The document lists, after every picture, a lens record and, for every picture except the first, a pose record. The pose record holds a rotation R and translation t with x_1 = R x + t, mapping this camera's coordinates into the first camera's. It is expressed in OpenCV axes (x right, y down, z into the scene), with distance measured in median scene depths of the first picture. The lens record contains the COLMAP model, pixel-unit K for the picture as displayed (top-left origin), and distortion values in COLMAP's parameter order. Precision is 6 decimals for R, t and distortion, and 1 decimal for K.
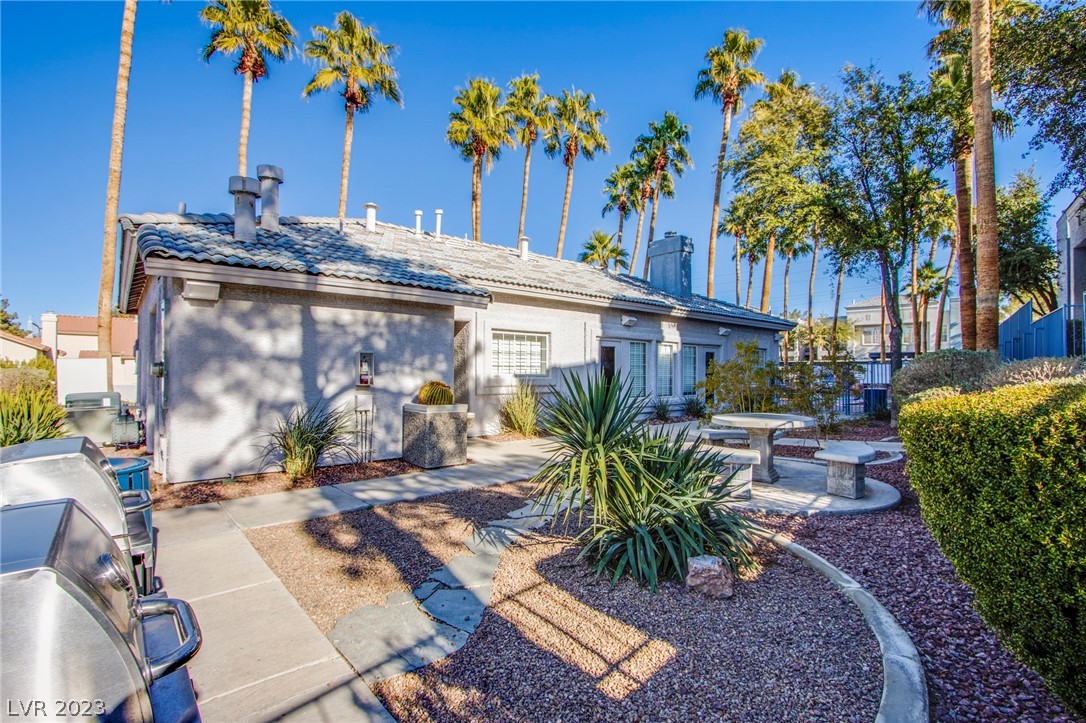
lens RADIAL K [[507.5, 0, 543.8], [0, 507.5, 367.4], [0, 0, 1]] dist [-0.017988, 0.002648]
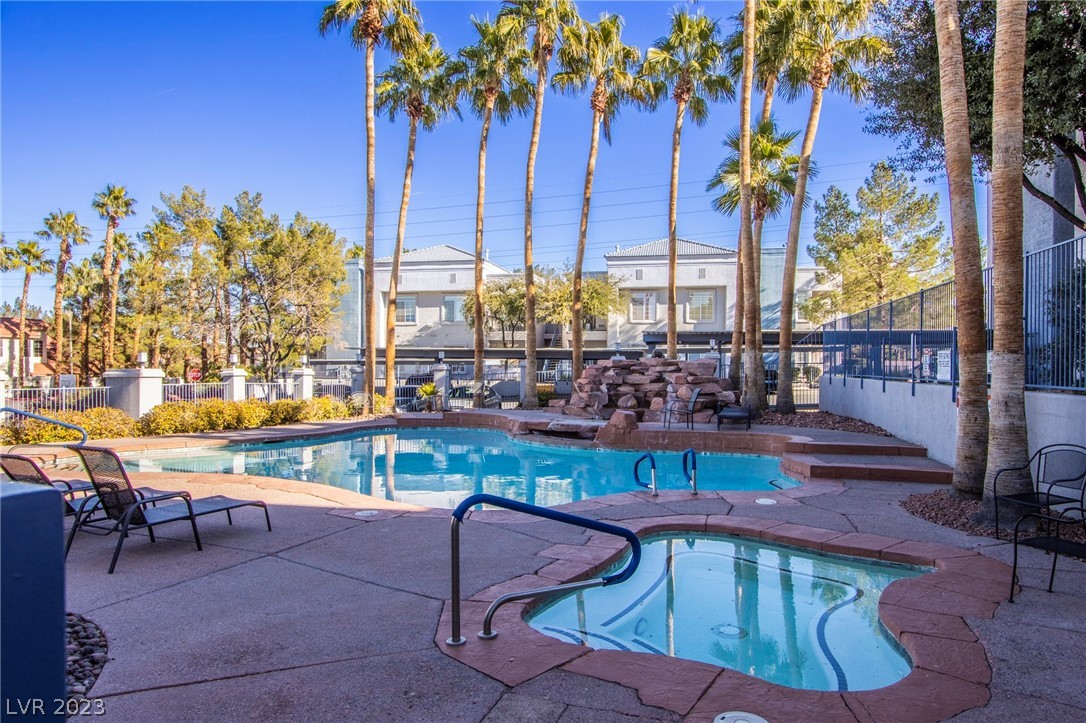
lens RADIAL K [[707.5, 0, 542.9], [0, 707.5, 361.3], [0, 0, 1]] dist [-0.000994, -0.000058]
pose [[0.902859, 0.004952, 0.429908, 0.197219], [-0.007468, 0.999963, 0.004167, -0.002427], [-0.429872, -0.006973, 0.902863, 0.317285]]
